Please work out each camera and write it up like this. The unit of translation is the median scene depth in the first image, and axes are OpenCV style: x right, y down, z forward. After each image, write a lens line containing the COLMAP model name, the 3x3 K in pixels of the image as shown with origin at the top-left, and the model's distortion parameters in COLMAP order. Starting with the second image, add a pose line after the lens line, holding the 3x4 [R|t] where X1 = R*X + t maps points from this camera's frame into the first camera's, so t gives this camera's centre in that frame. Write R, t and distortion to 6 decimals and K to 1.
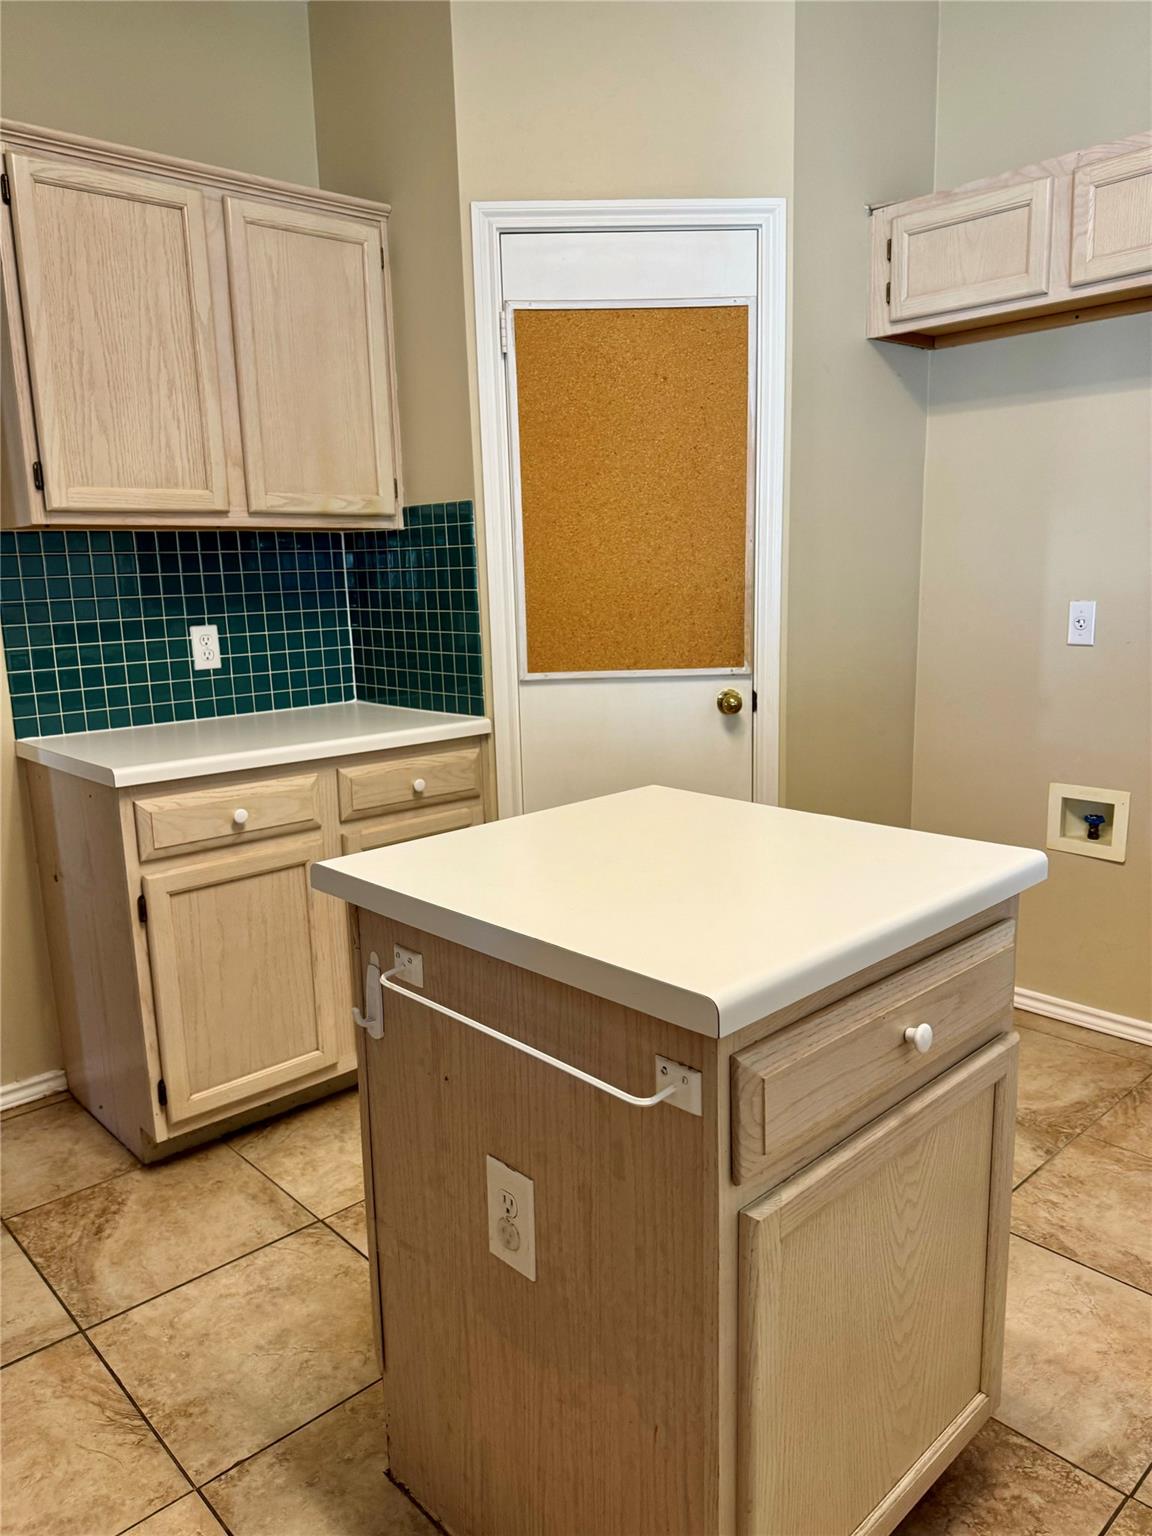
lens RADIAL K [[1092.6, 0, 576.0], [0, 1092.6, 768.0], [0, 0, 1]] dist [0.079375, -0.110745]
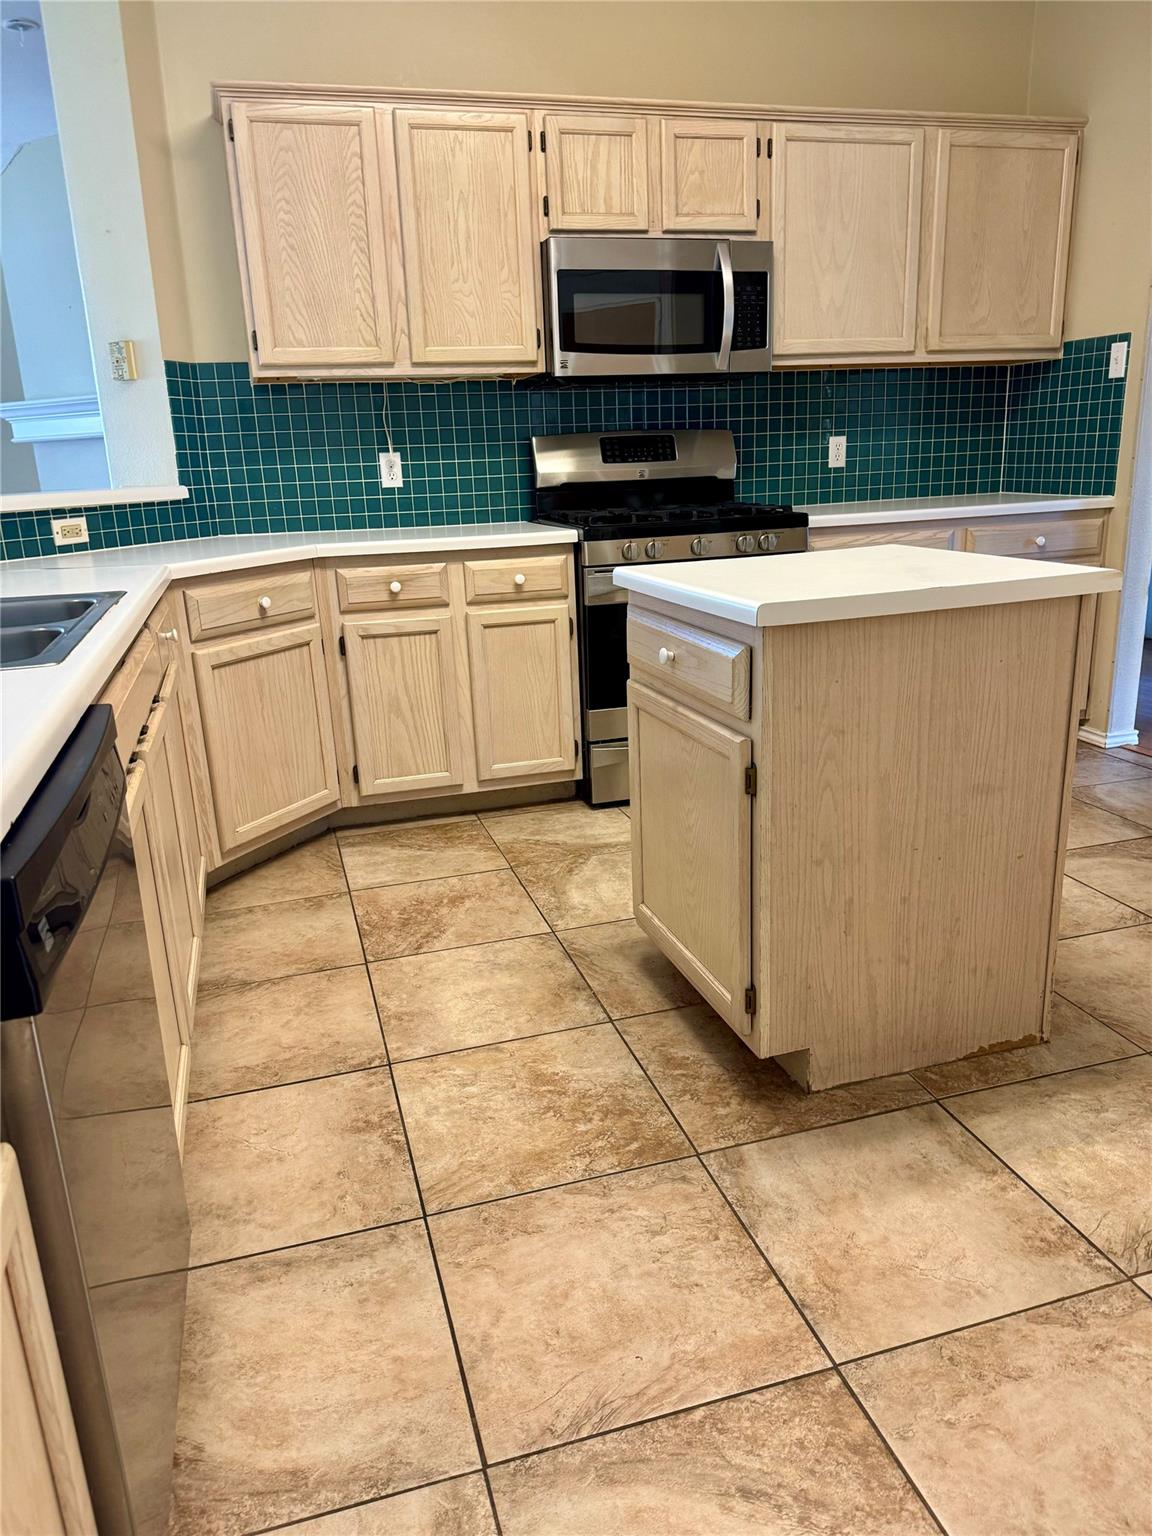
lens RADIAL K [[1092.6, 0, 576.0], [0, 1092.6, 768.0], [0, 0, 1]] dist [0.079375, -0.110745]
pose [[-0.440154, 0.289244, -0.850060, 0.905168], [-0.115166, 0.920693, 0.372909, -0.104000], [0.890506, 0.262035, -0.371936, 0.751642]]
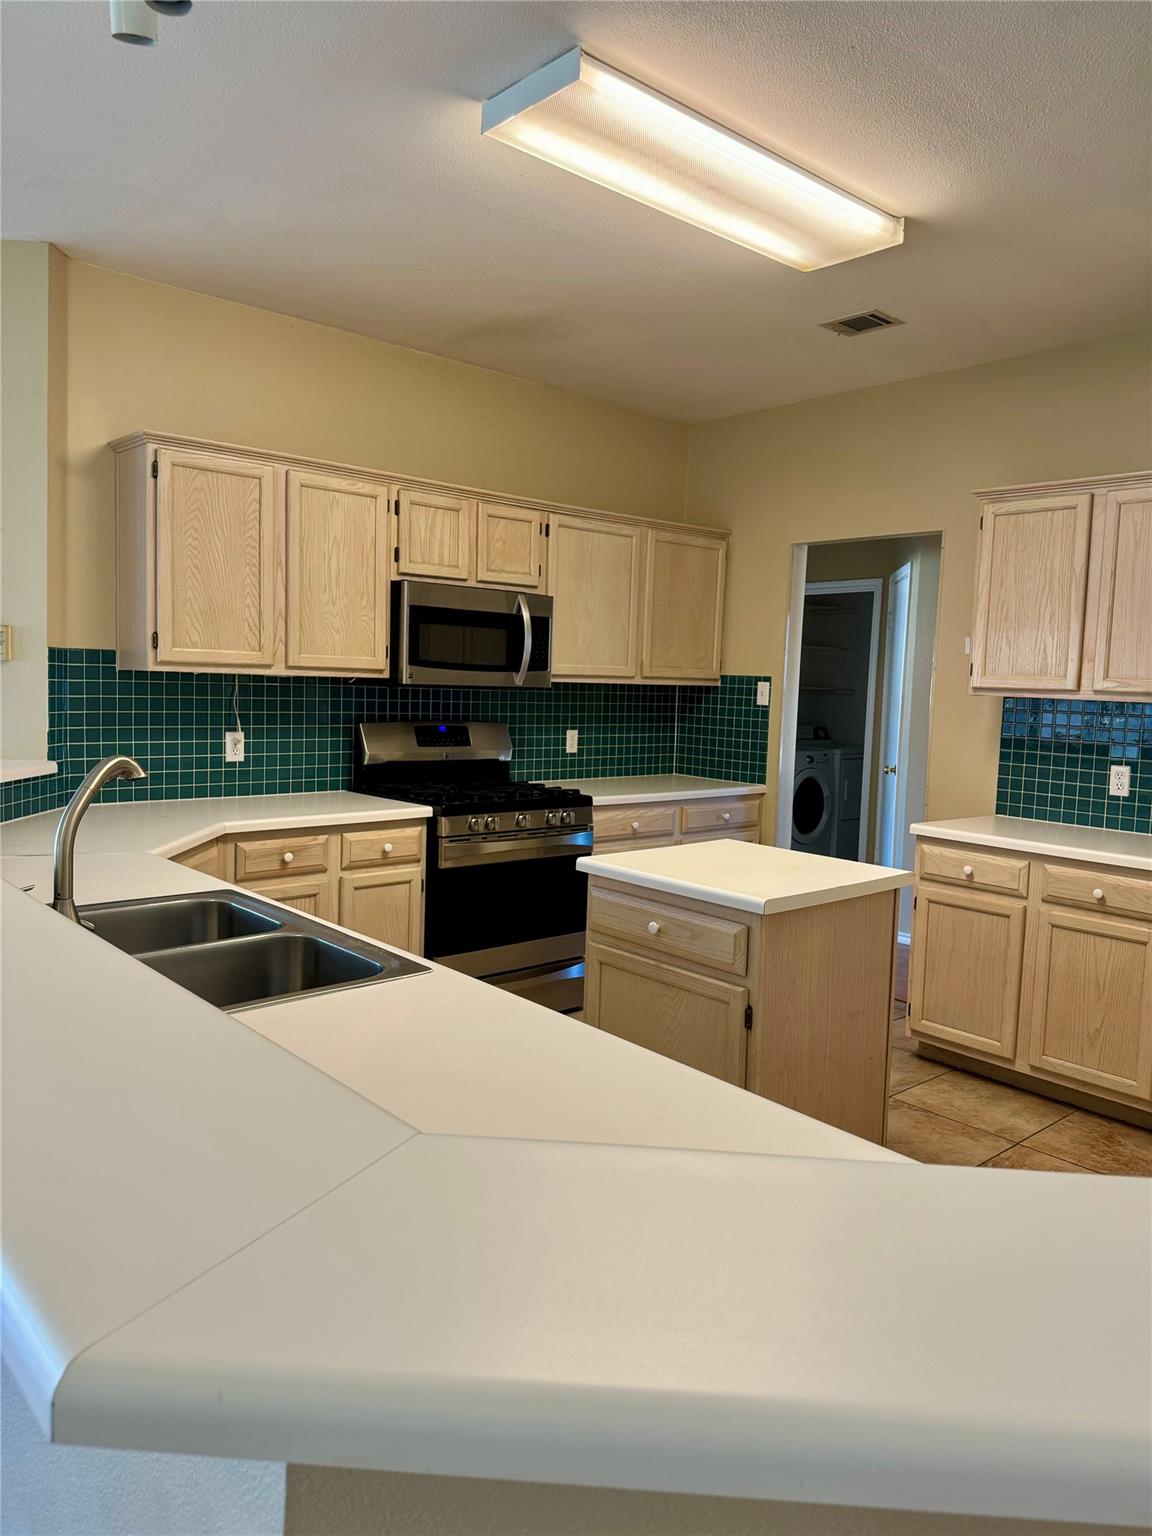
lens RADIAL K [[1075.5, 0, 585.7], [0, 1075.5, 763.1], [0, 0, 1]] dist [0.196564, -0.389783]
pose [[-0.015154, 0.108250, -0.994008, 1.279267], [-0.215359, 0.970437, 0.108966, -0.162780], [0.976417, 0.215720, 0.008607, 0.363901]]
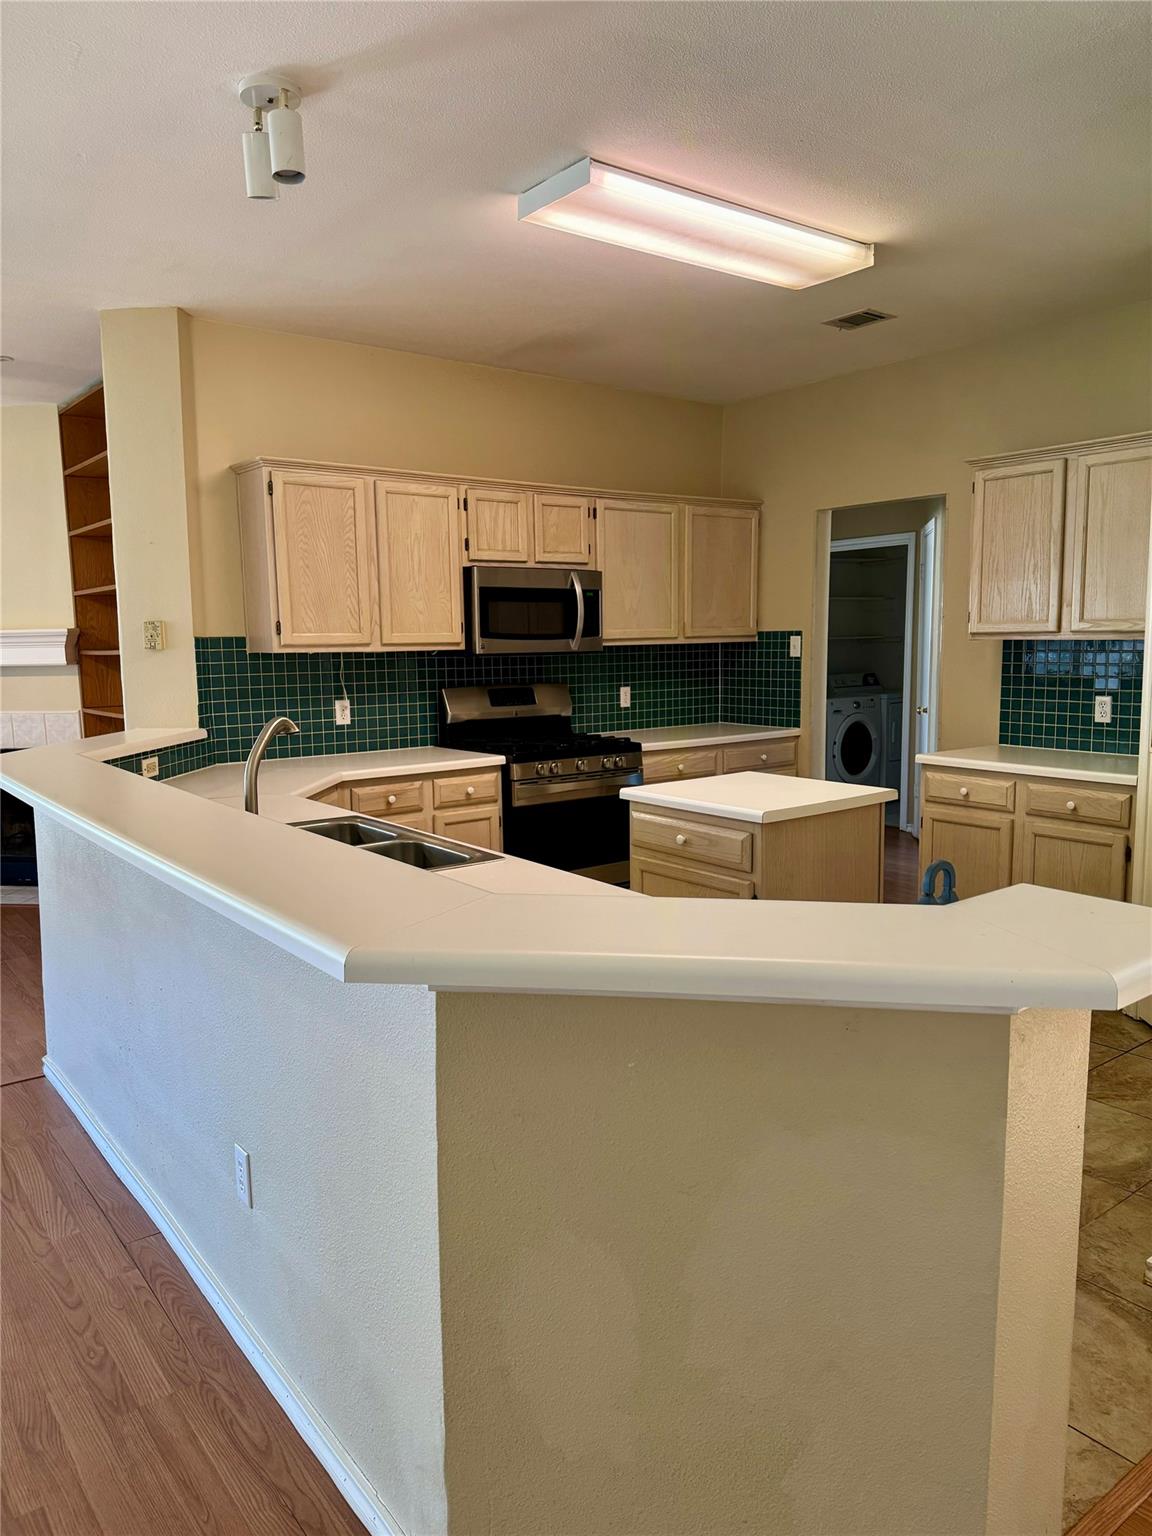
lens RADIAL K [[1074.6, 0, 572.3], [0, 1074.6, 764.6], [0, 0, 1]] dist [0.198833, -0.417849]
pose [[-0.093078, 0.148371, -0.984542, 1.580574], [-0.165994, 0.972683, 0.162277, -0.192238], [0.981724, 0.178532, -0.065907, 0.417111]]
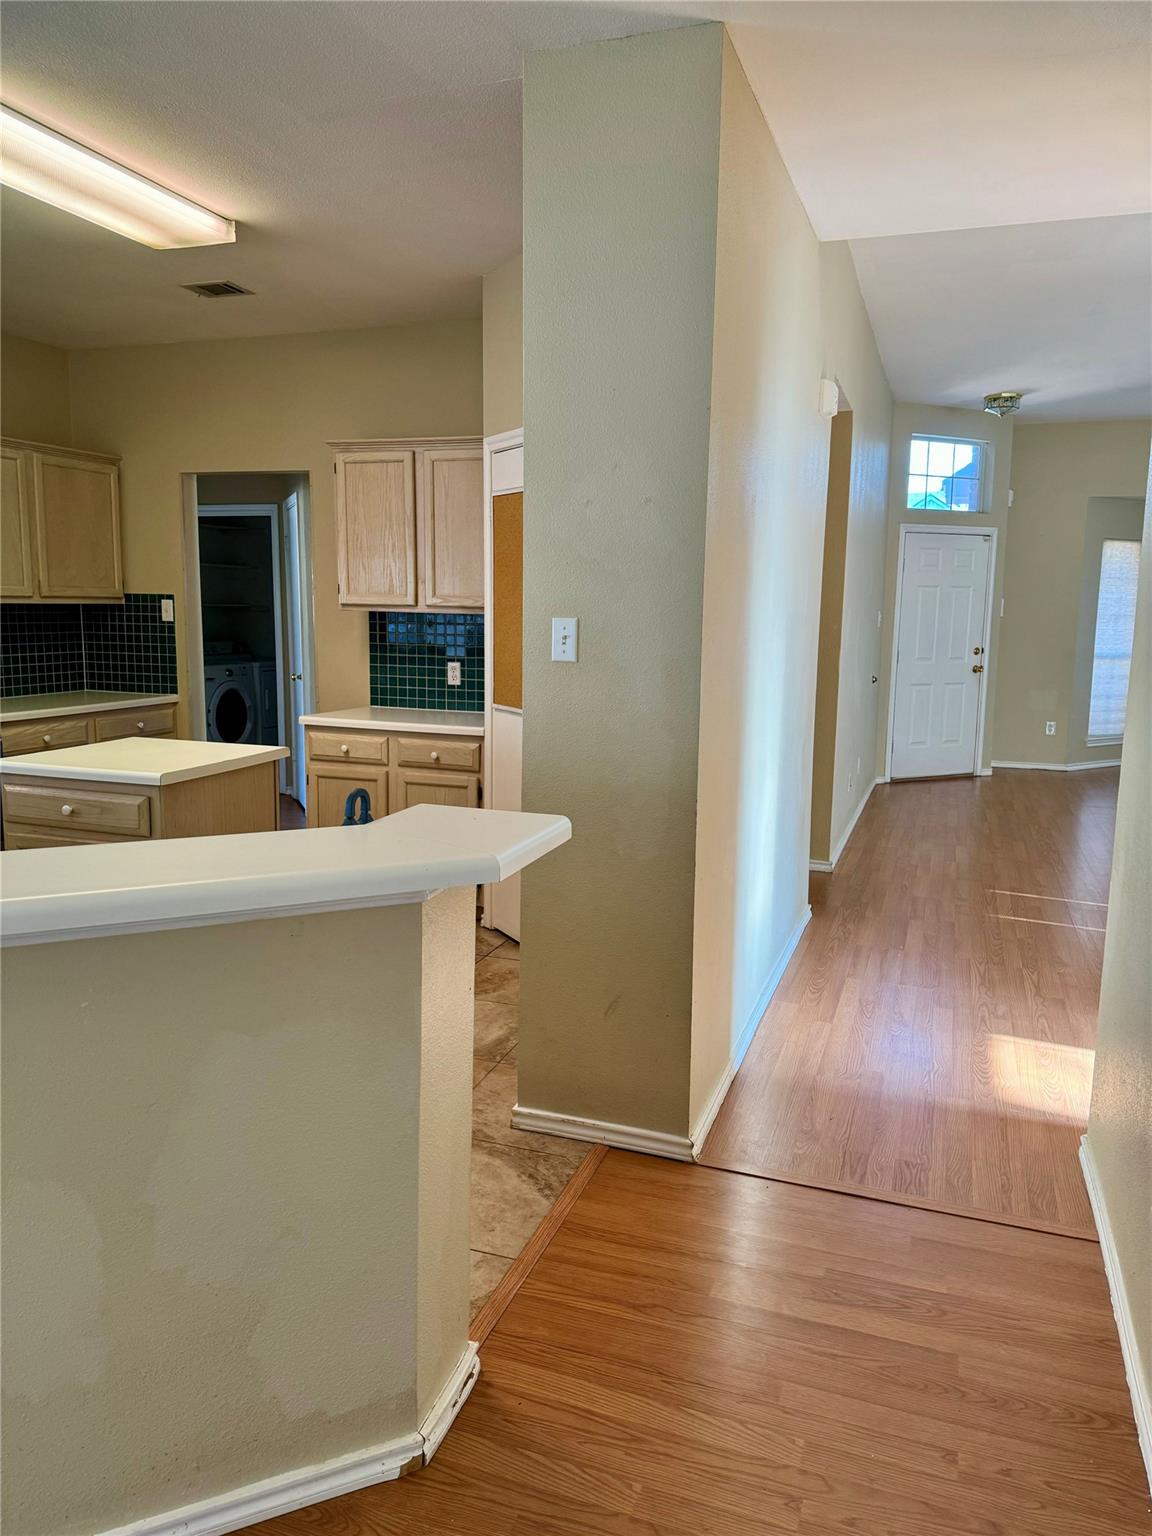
lens RADIAL K [[1075.5, 0, 585.7], [0, 1075.5, 763.1], [0, 0, 1]] dist [0.196564, -0.389783]
pose [[0.466290, 0.161479, -0.869769, 1.666475], [-0.188970, 0.978687, 0.080392, -0.177769], [0.864213, 0.126874, 0.486866, 0.363581]]
